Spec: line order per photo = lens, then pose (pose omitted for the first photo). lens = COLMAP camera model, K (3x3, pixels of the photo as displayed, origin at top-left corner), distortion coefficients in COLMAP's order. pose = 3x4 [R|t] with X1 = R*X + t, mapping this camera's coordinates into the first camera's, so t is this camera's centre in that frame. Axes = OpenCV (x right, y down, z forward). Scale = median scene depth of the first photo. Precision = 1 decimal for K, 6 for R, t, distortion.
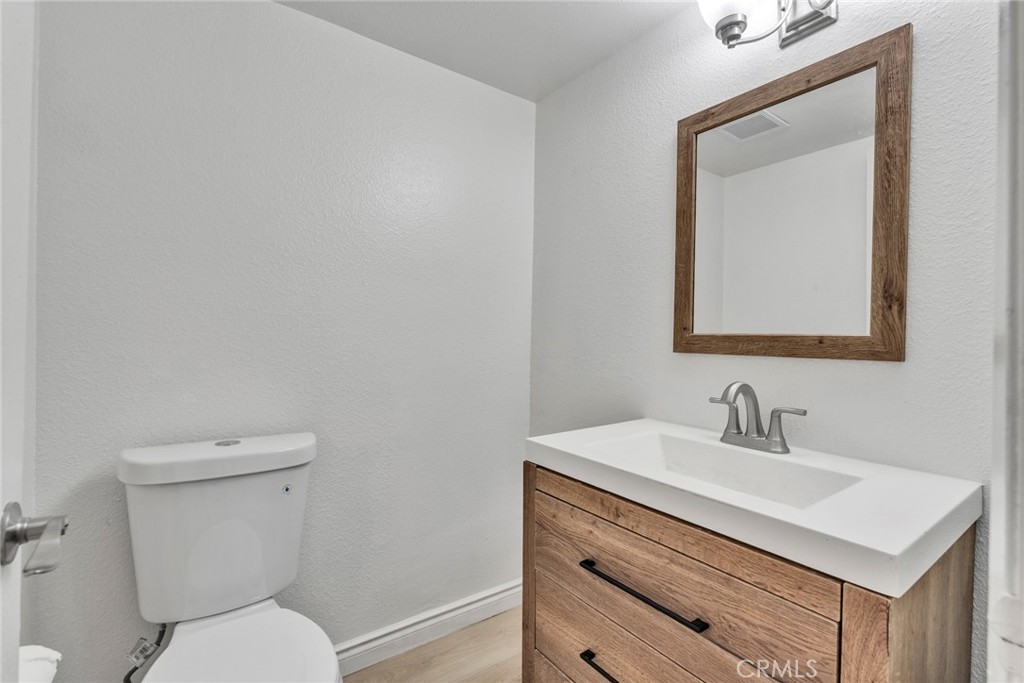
lens RADIAL K [[454.1, 0, 512.0], [0, 454.1, 341.5], [0, 0, 1]] dist [-0.000483, -0.000311]
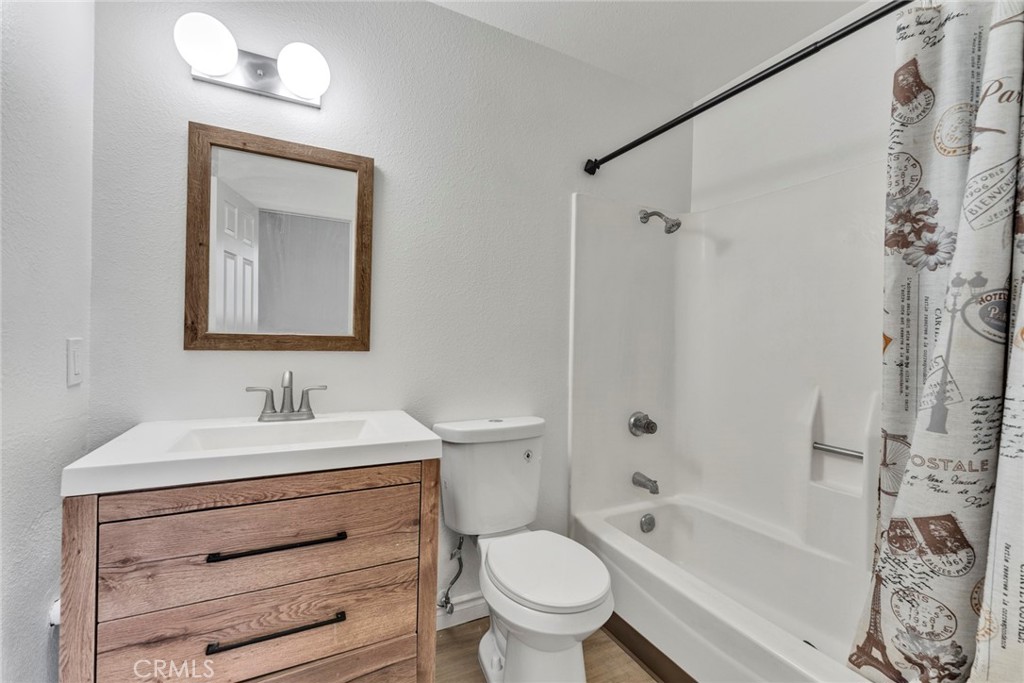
lens RADIAL K [[441.1, 0, 514.2], [0, 441.1, 345.0], [0, 0, 1]] dist [-0.002807, -0.000665]
pose [[0.169146, -0.020490, 0.985378, -0.634103], [-0.006385, 0.999740, 0.021885, -0.017851], [-0.985570, -0.009994, 0.168971, 0.150236]]
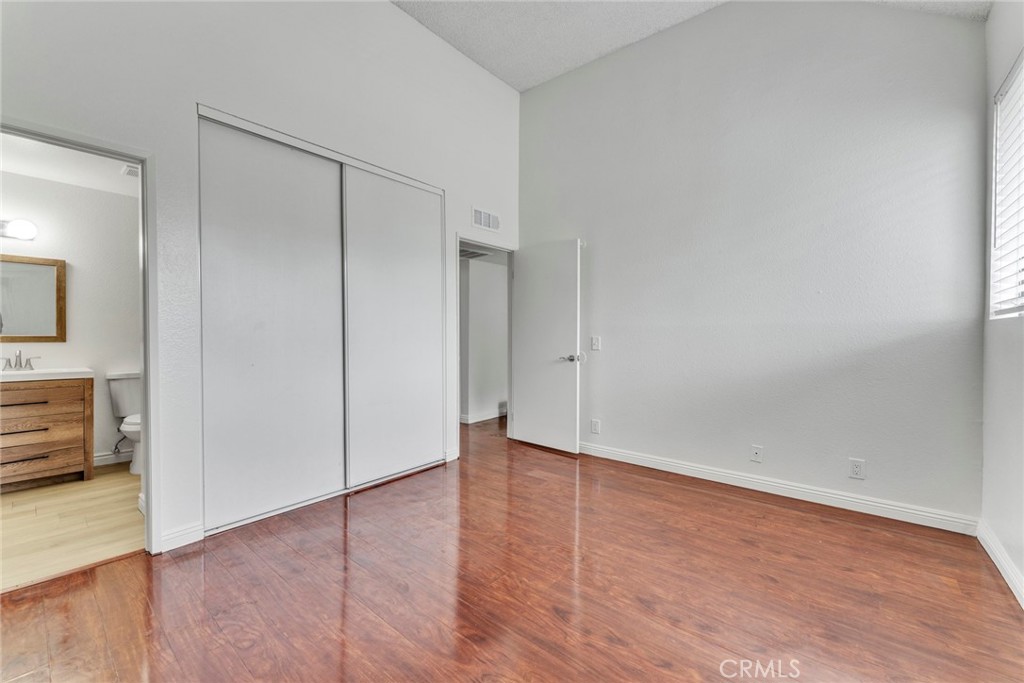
lens RADIAL K [[411.0, 0, 513.7], [0, 411.0, 343.1], [0, 0, 1]] dist [0.000696, -0.000668]
pose [[-0.243709, -0.031215, 0.969346, -3.301131], [0.001935, 0.999464, 0.032671, -0.053879], [-0.969847, 0.009838, -0.243518, -1.785429]]
